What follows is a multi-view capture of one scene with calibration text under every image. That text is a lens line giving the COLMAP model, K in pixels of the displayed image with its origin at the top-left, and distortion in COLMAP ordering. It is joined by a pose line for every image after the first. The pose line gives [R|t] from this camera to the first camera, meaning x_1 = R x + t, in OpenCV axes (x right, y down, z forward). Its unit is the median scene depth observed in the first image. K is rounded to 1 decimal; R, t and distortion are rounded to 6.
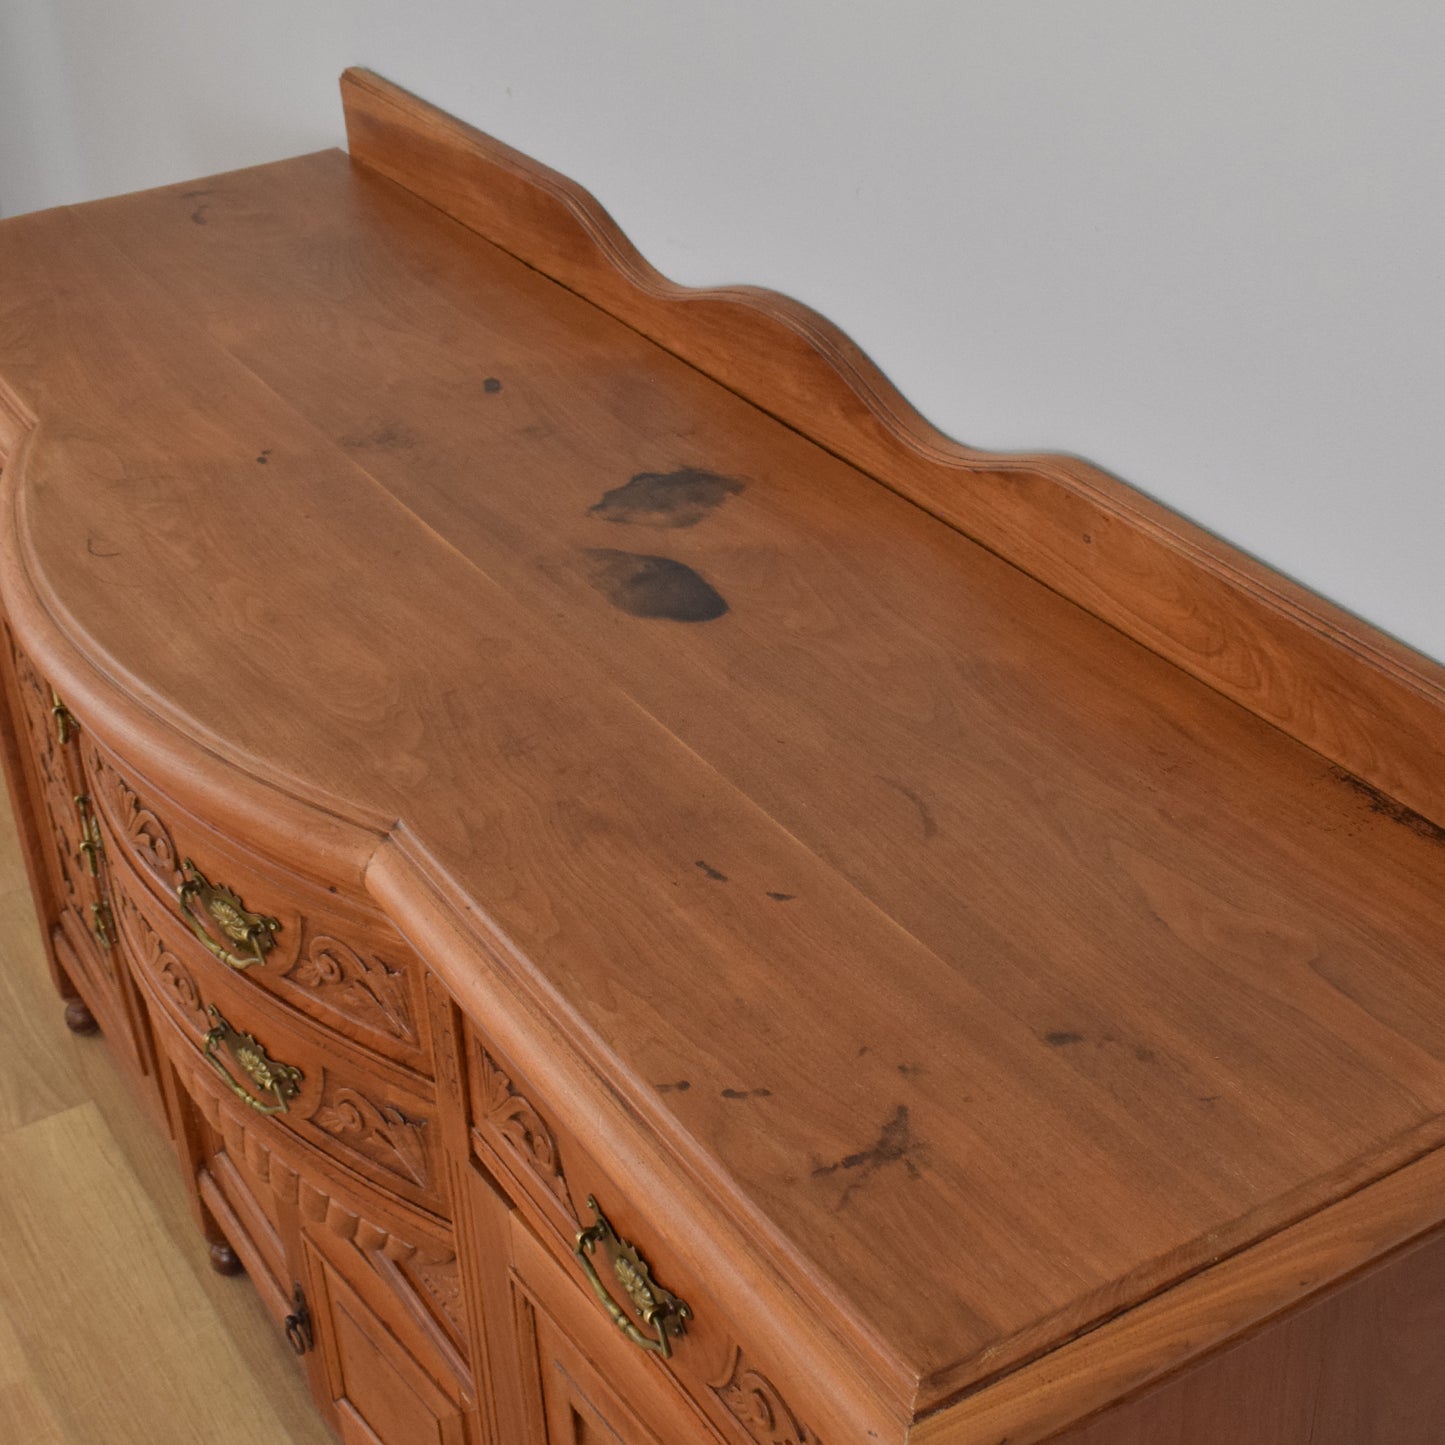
lens RADIAL K [[2343.5, 0, 722.5], [0, 2343.5, 722.5], [0, 0, 1]] dist [-0.064990, -0.097902]
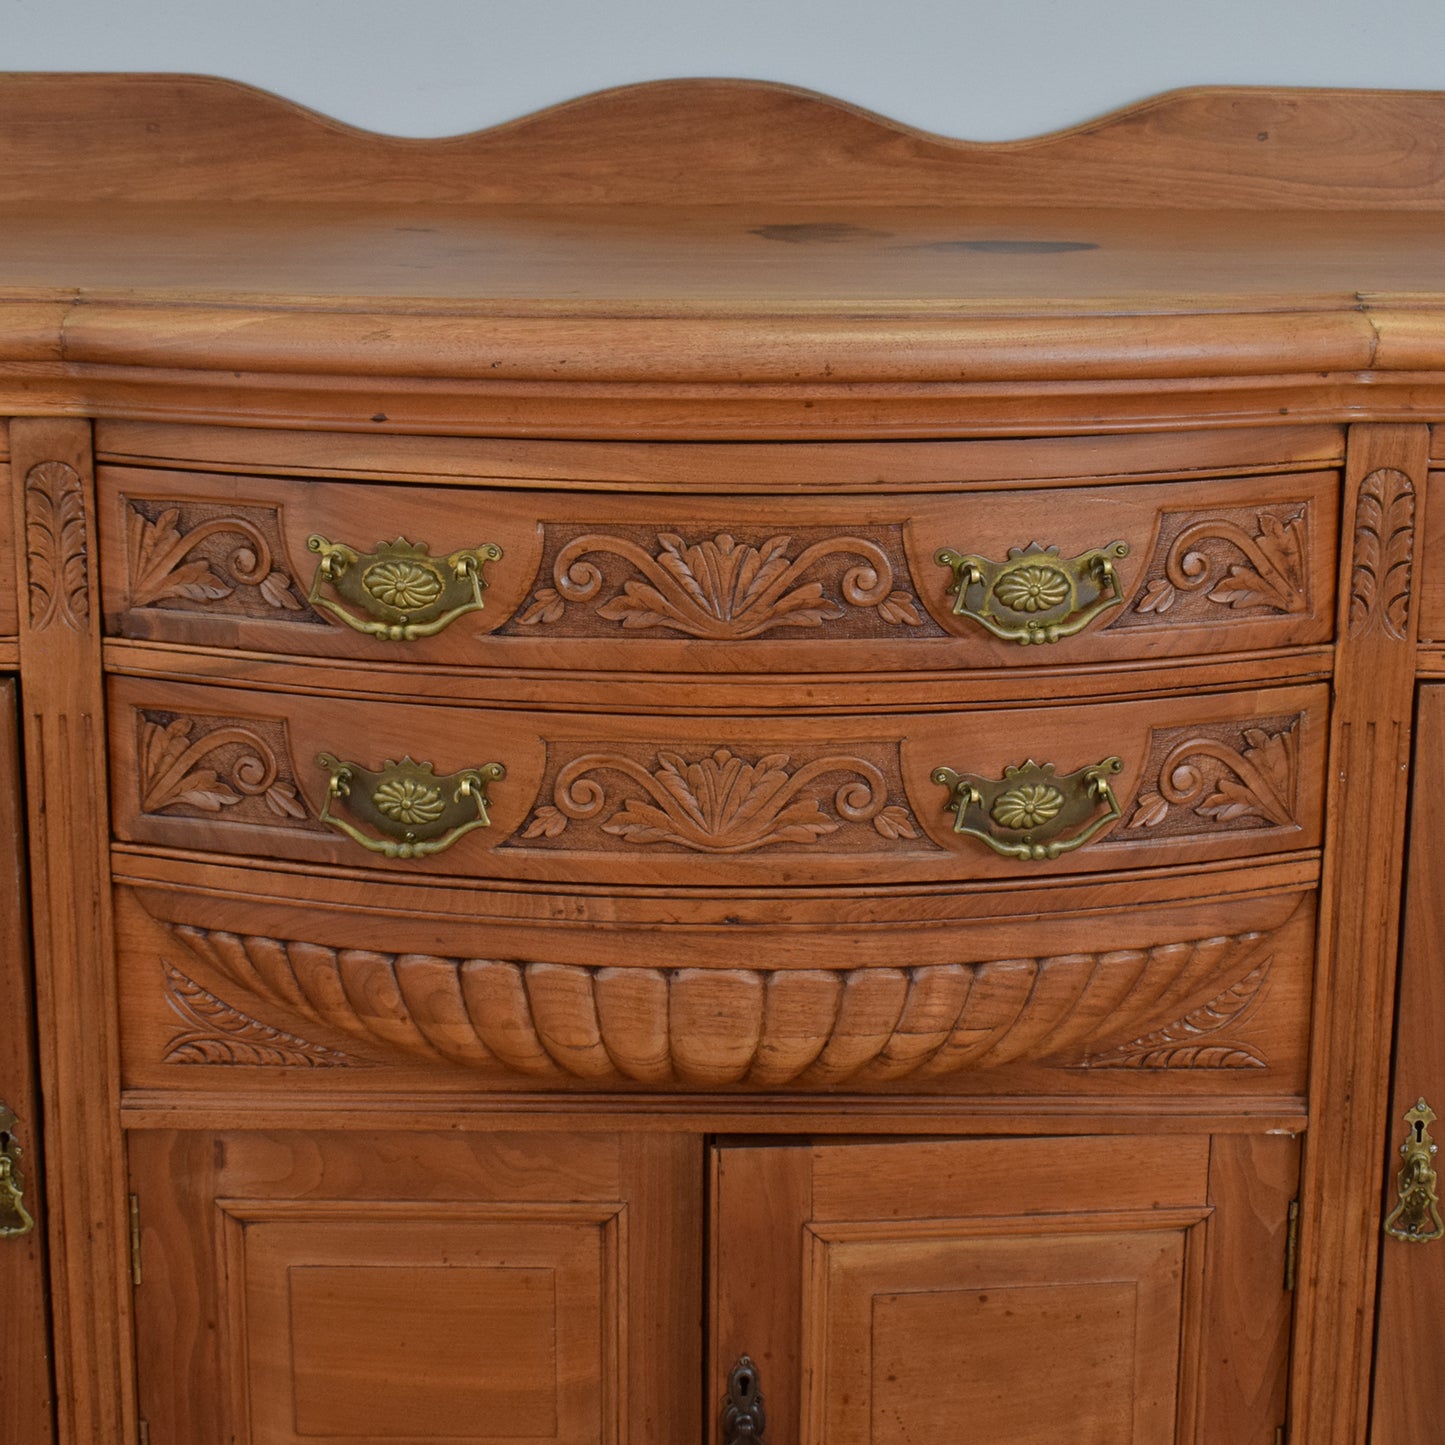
lens RADIAL K [[3188.6, 0, 726.2], [0, 3188.6, 698.9], [0, 0, 1]] dist [-0.047067, -0.053874]
pose [[0.512767, -0.169807, 0.841568, -1.081519], [0.421624, 0.903701, -0.074552, 0.139079], [-0.747866, 0.393053, 0.534982, 0.437910]]
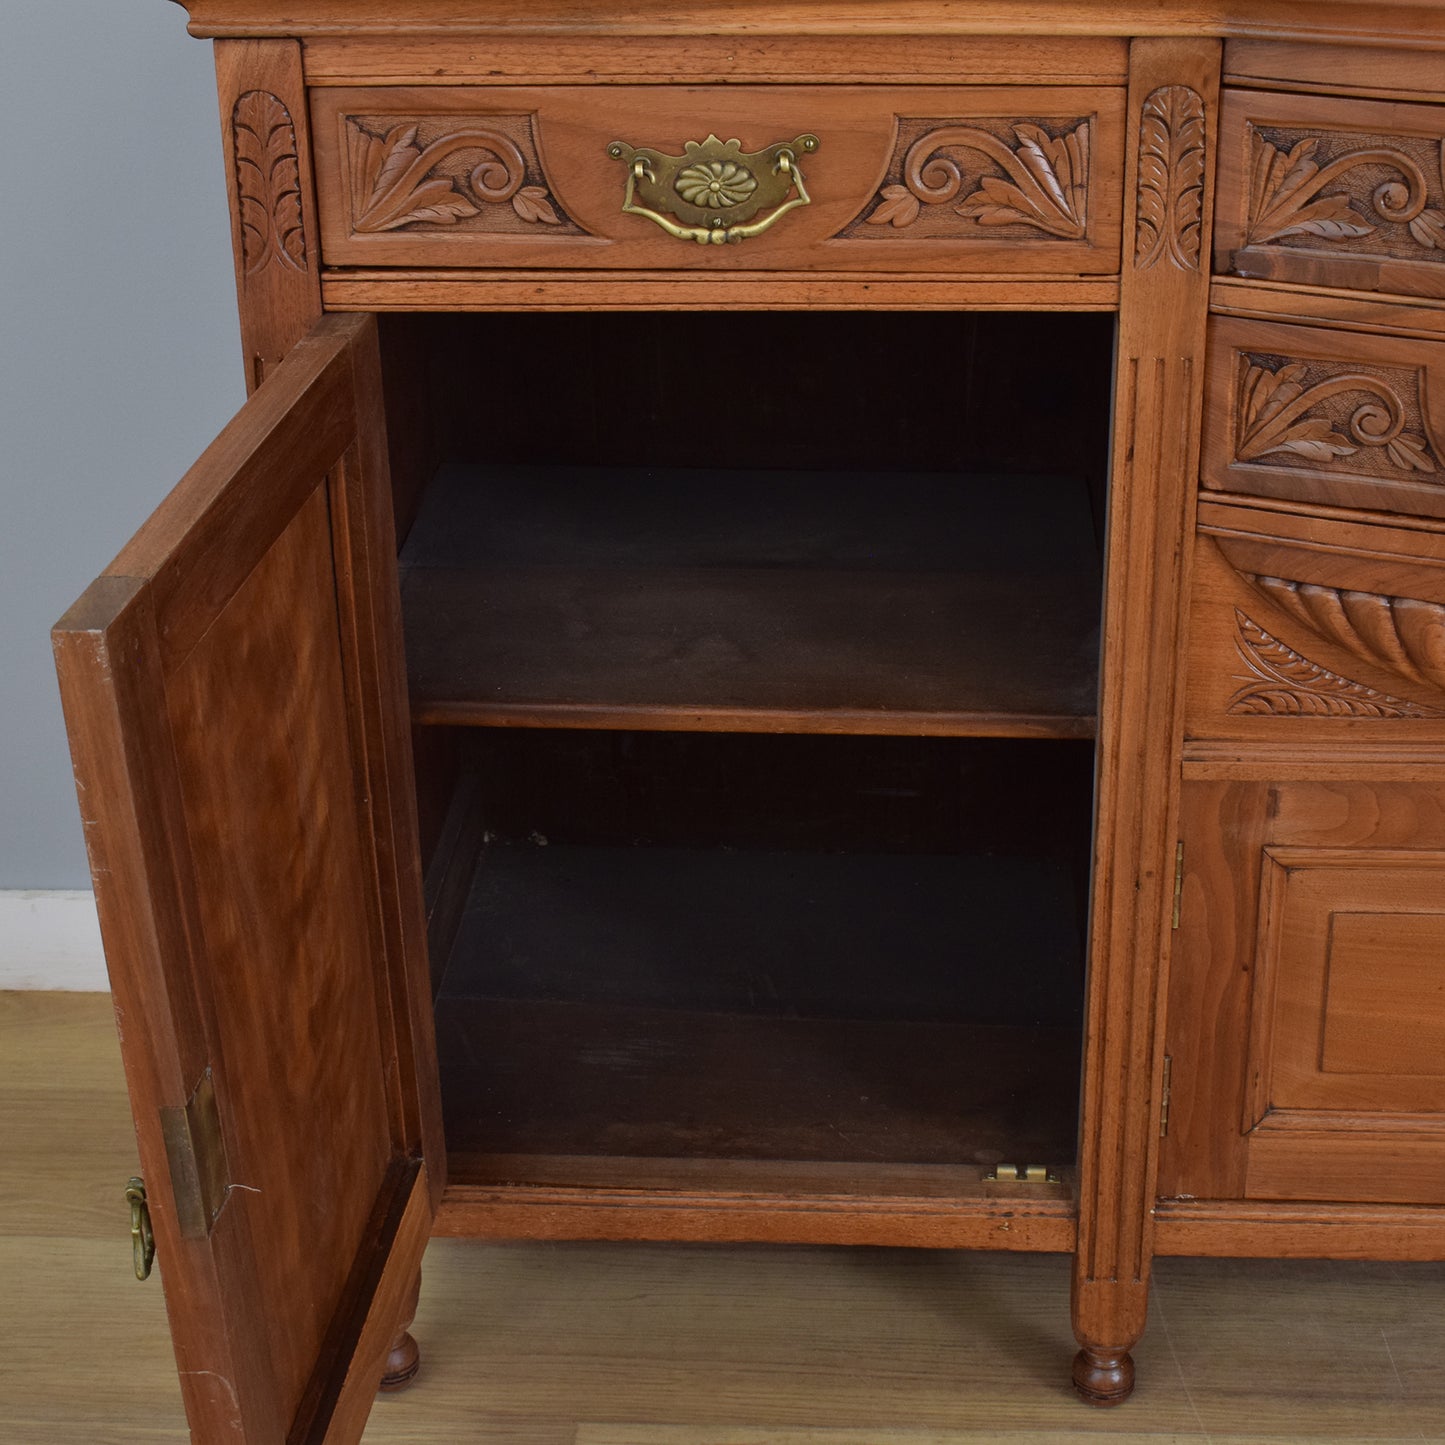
lens RADIAL K [[2757.8, 0, 722.5], [0, 2757.8, 722.5], [0, 0, 1]] dist [-0.033692, -0.115129]
pose [[0.568781, -0.338452, 0.749625, -1.061913], [0.426138, 0.900808, 0.083376, -0.052541], [-0.703487, 0.272021, 0.656590, 0.731555]]
